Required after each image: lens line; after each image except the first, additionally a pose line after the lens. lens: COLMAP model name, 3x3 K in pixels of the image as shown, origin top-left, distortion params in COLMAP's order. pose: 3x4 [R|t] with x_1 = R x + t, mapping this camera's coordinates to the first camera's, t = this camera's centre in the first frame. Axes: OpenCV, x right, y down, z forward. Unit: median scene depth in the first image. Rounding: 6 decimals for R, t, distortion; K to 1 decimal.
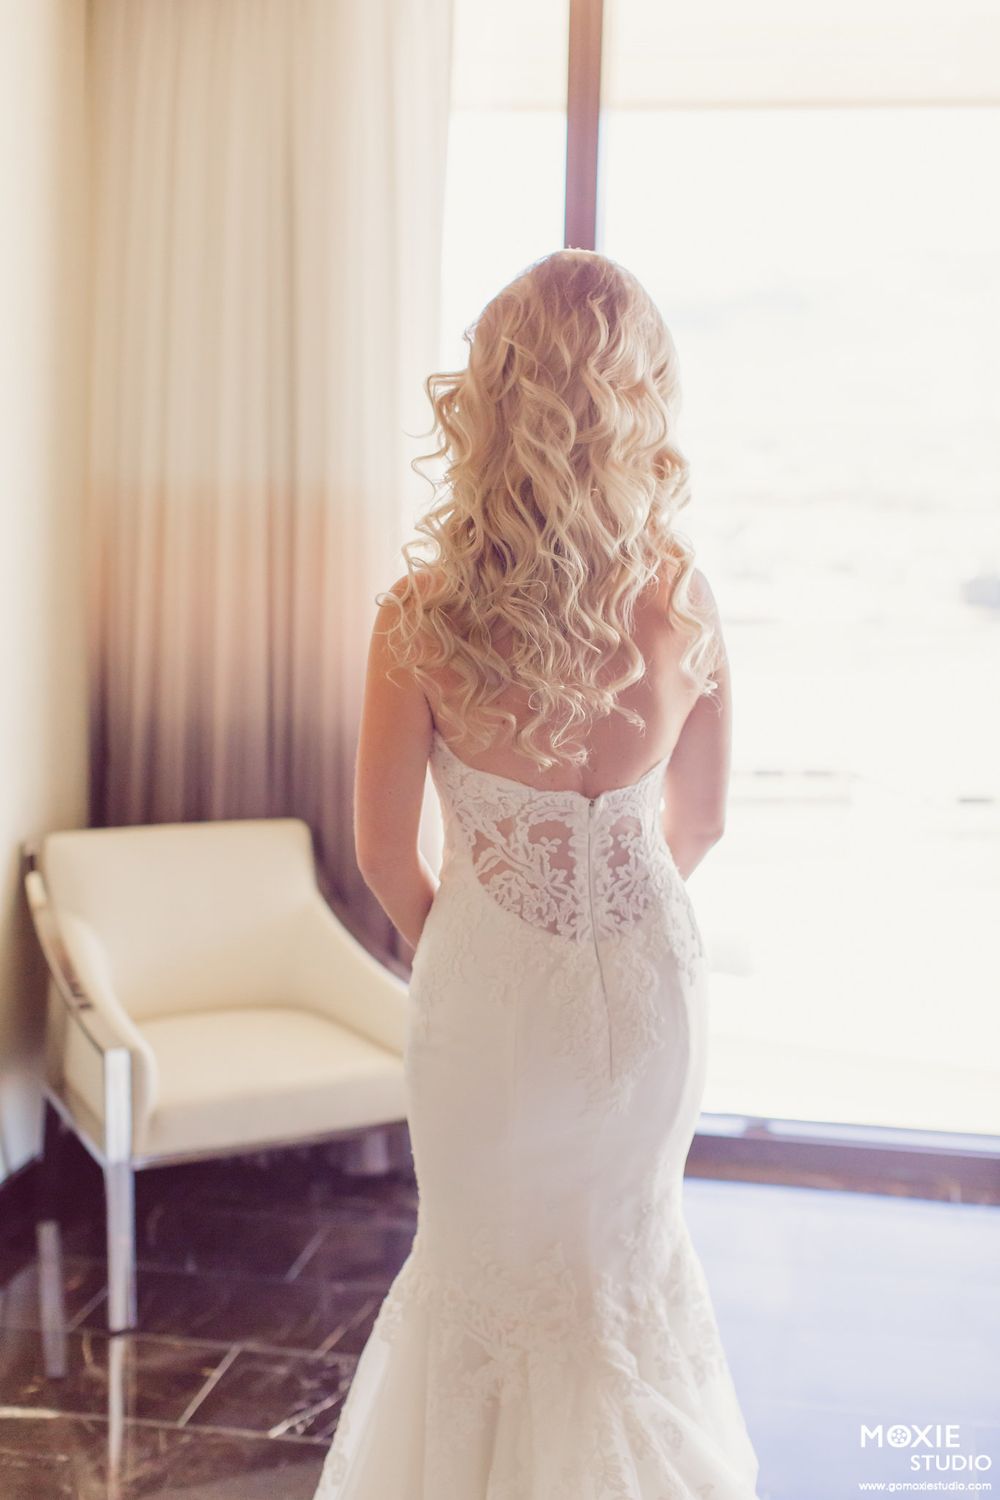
lens RADIAL K [[2087.6, 0, 500.0], [0, 2087.6, 751.8], [0, 0, 1]] dist [0.048754, 0.000000]
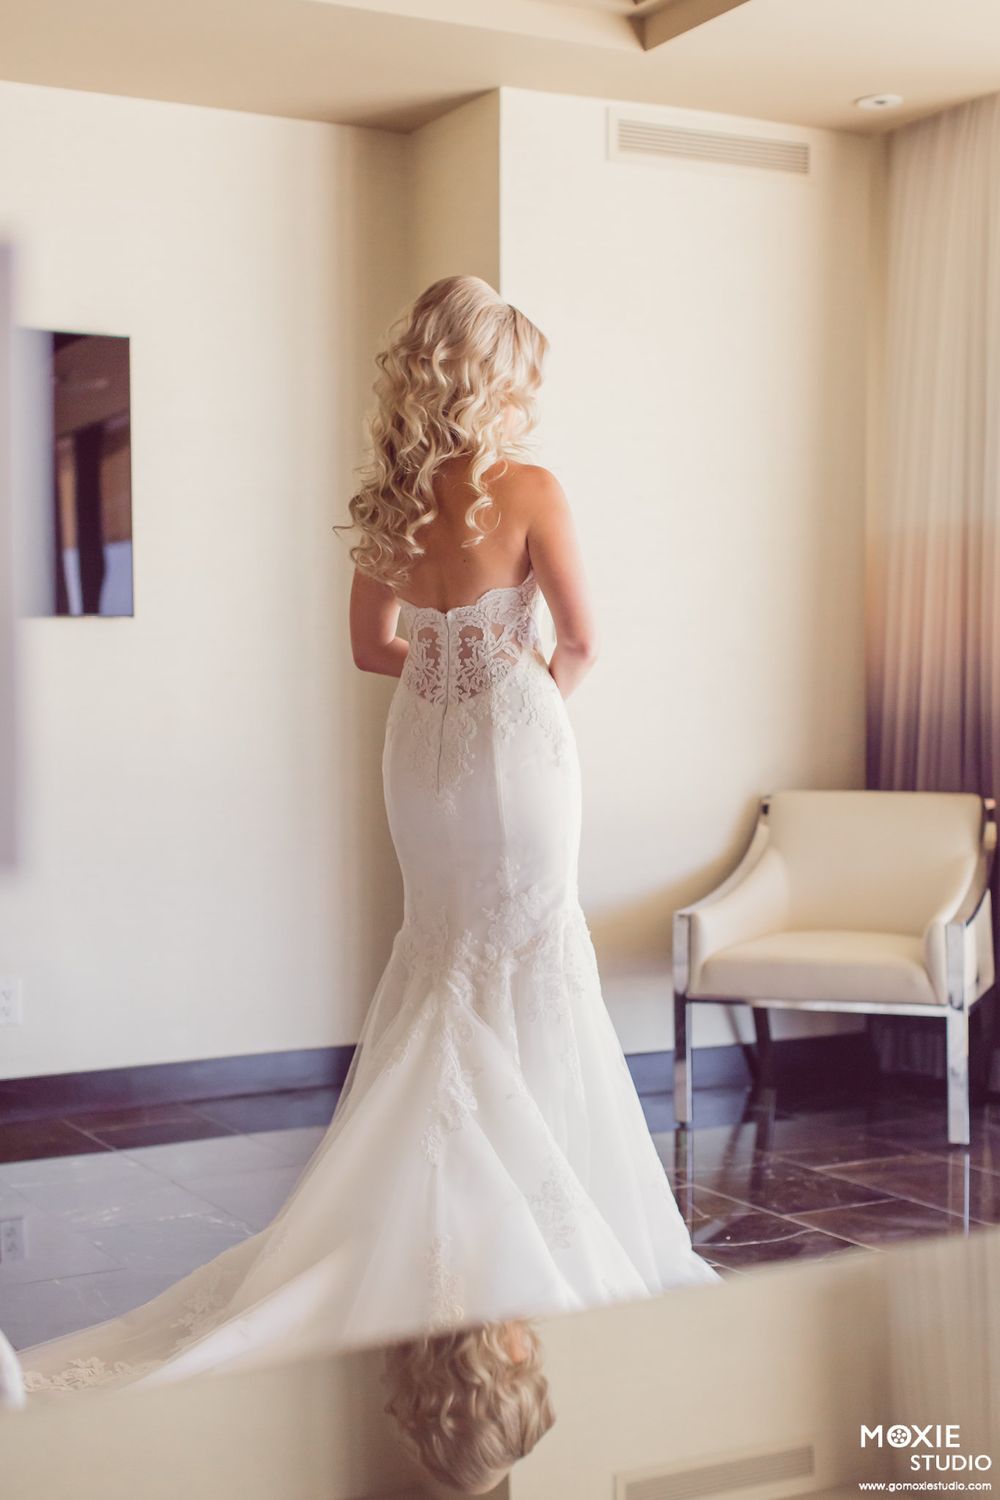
lens RADIAL K [[2087.6, 0, 500.1], [0, 2087.6, 747.9], [0, 0, 1]] dist [0.048754, 0.000000]
pose [[0.661214, 0.012051, -0.750100, 1.244986], [-0.091966, 0.993632, -0.065104, 0.220706], [0.744539, 0.112031, 0.658112, 0.002504]]
